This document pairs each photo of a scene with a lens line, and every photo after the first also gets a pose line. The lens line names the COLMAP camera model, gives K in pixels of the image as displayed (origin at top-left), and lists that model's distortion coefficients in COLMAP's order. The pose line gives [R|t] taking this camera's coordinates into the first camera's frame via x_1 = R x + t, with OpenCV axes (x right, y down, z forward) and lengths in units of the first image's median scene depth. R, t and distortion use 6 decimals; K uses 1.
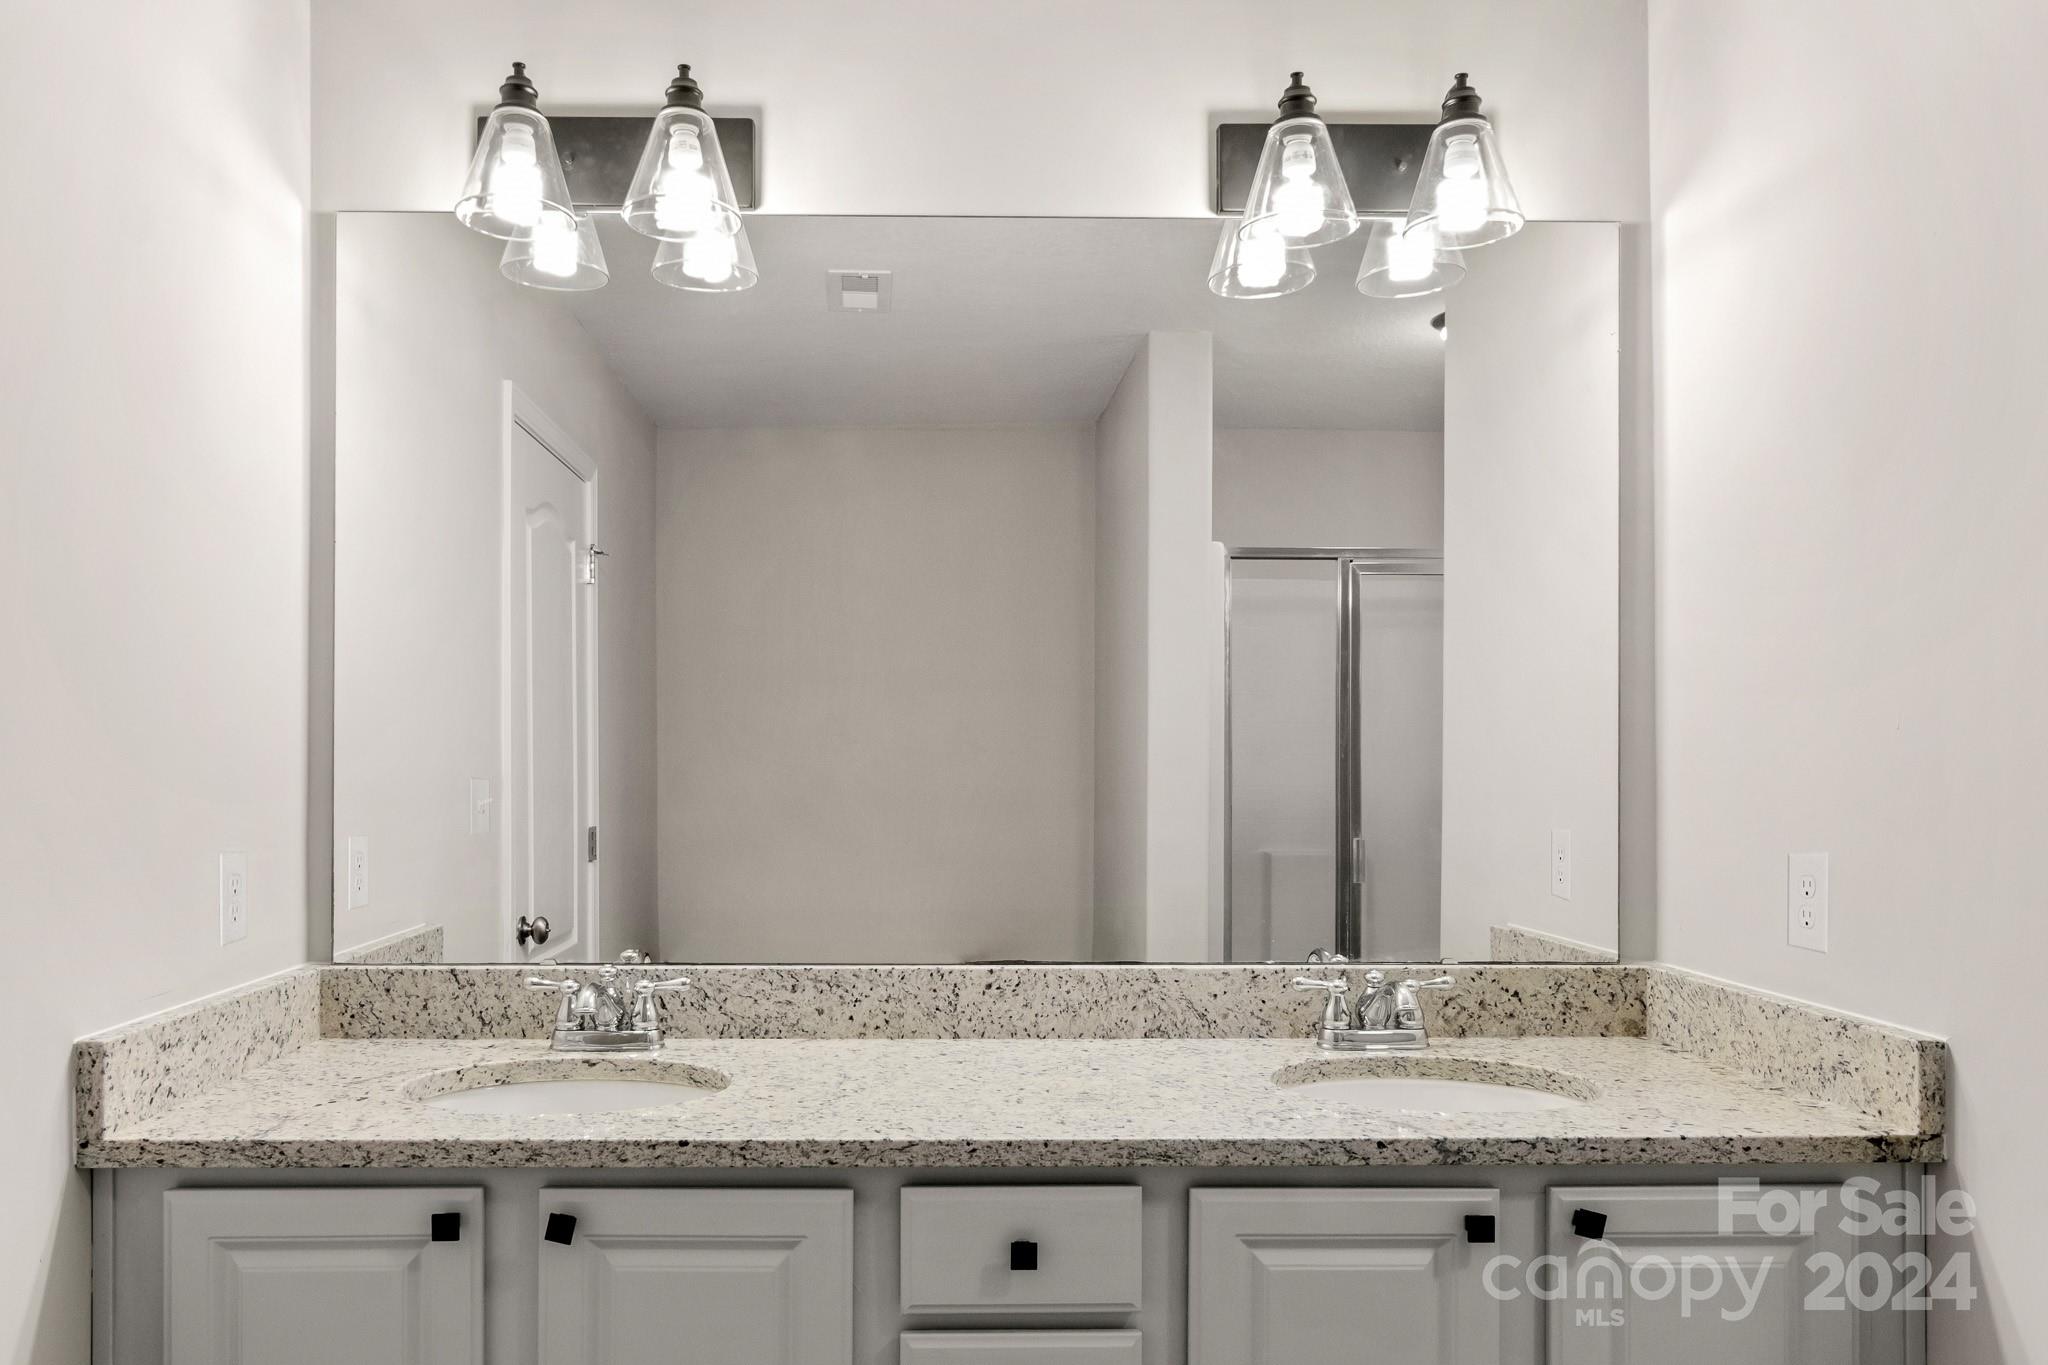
lens RADIAL K [[1440.1, 0, 1024.1], [0, 1440.1, 795.1], [0, 0, 1]] dist [-0.000661, 0.001034]
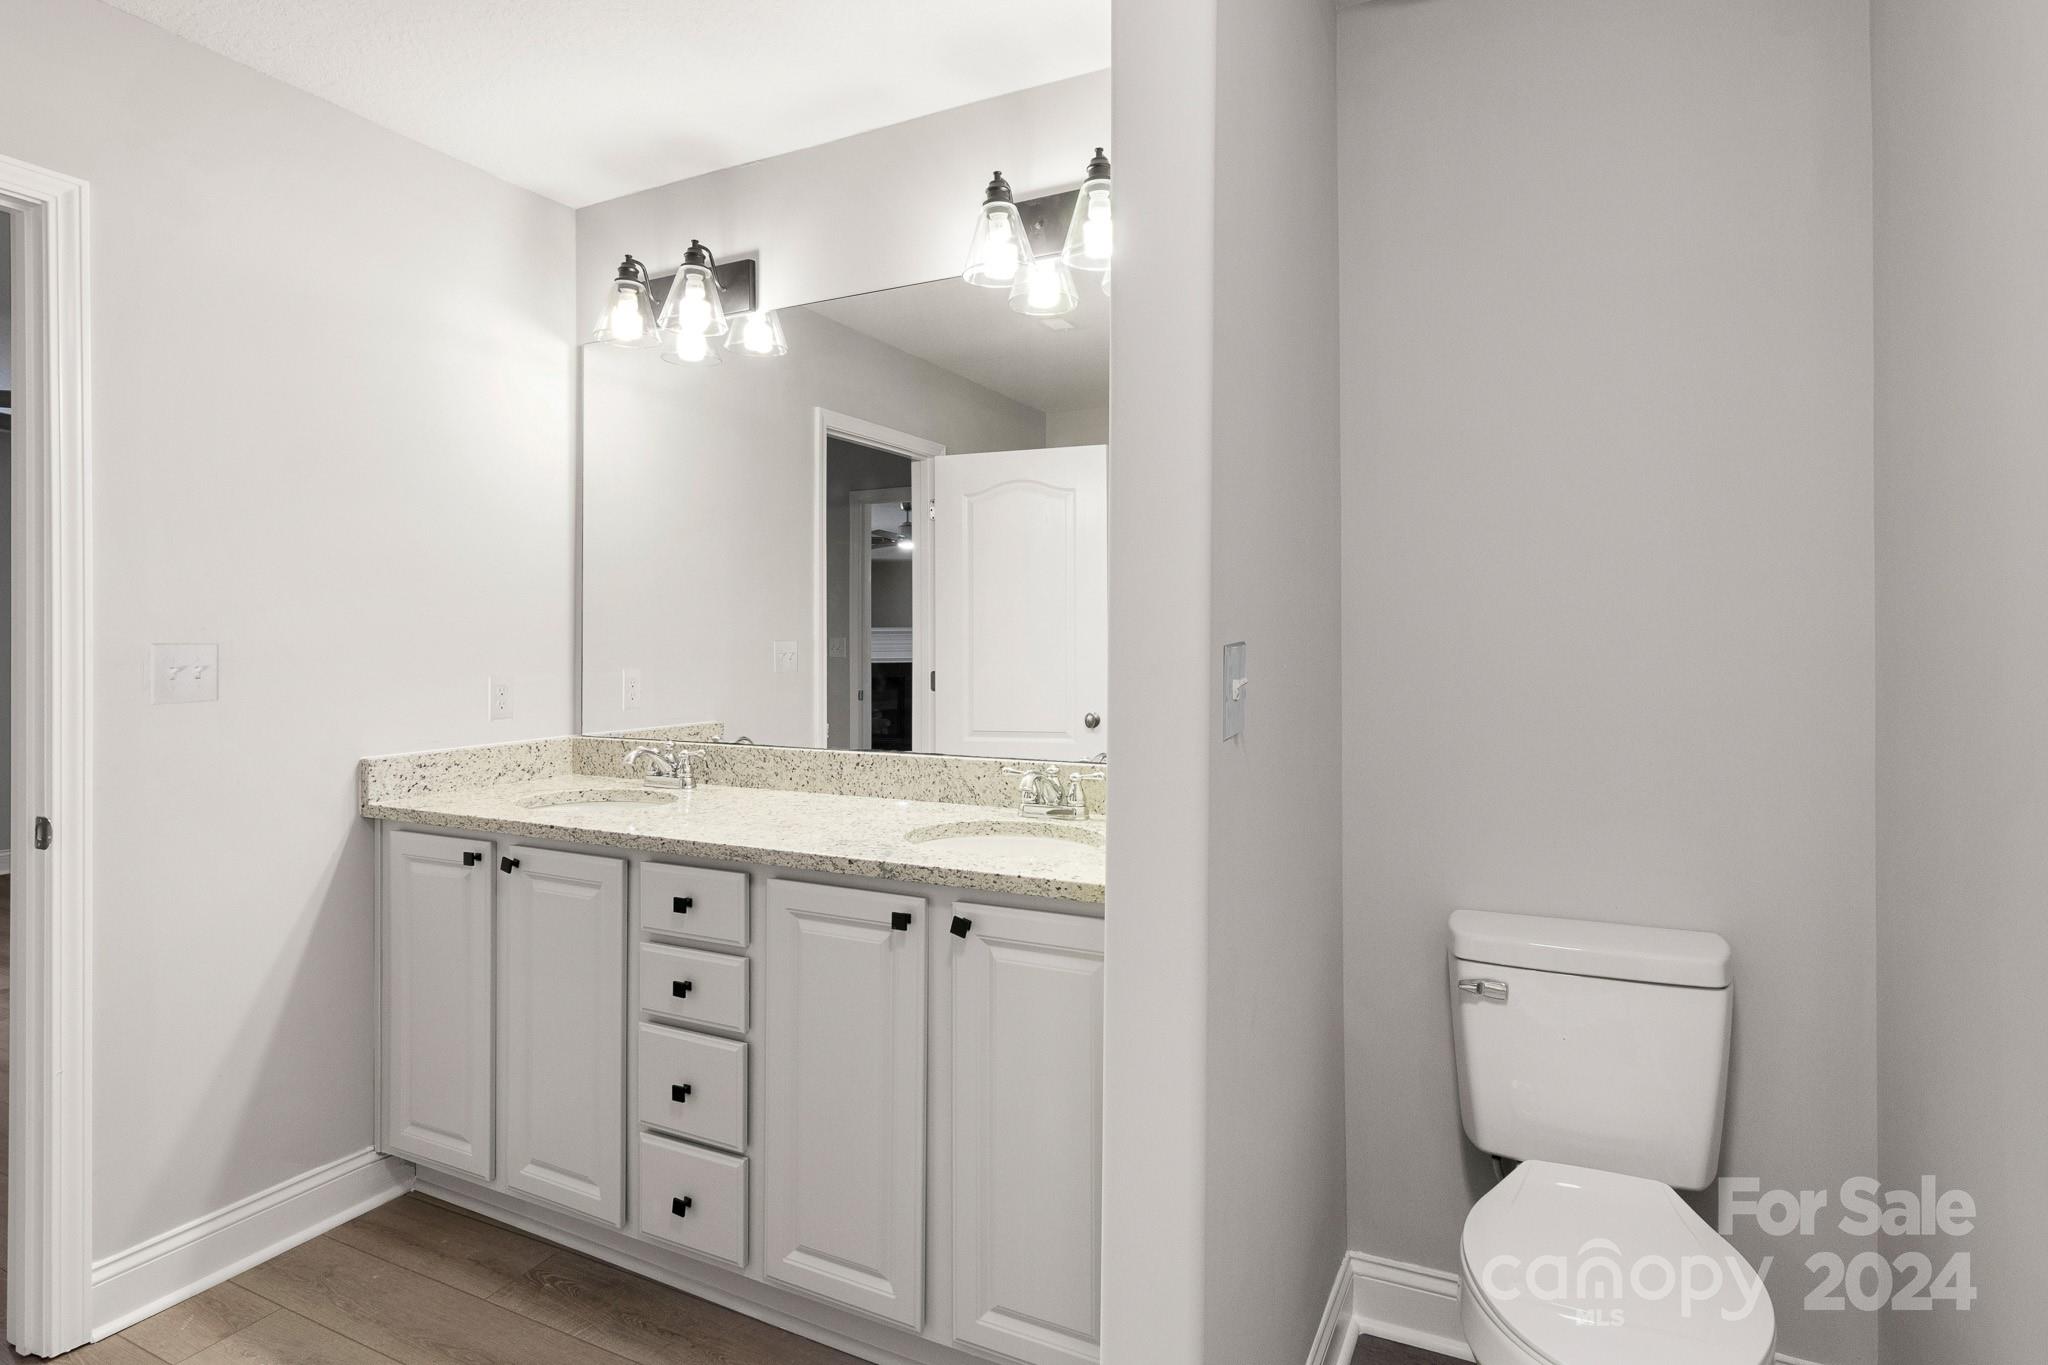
lens RADIAL K [[1057.1, 0, 1030.4], [0, 1057.1, 672.7], [0, 0, 1]] dist [-0.000080, -0.000057]
pose [[0.885314, 0.009184, -0.464904, 0.745792], [0.000384, 0.999790, 0.020484, 0.005694], [0.464994, -0.018313, 0.885124, 0.039764]]
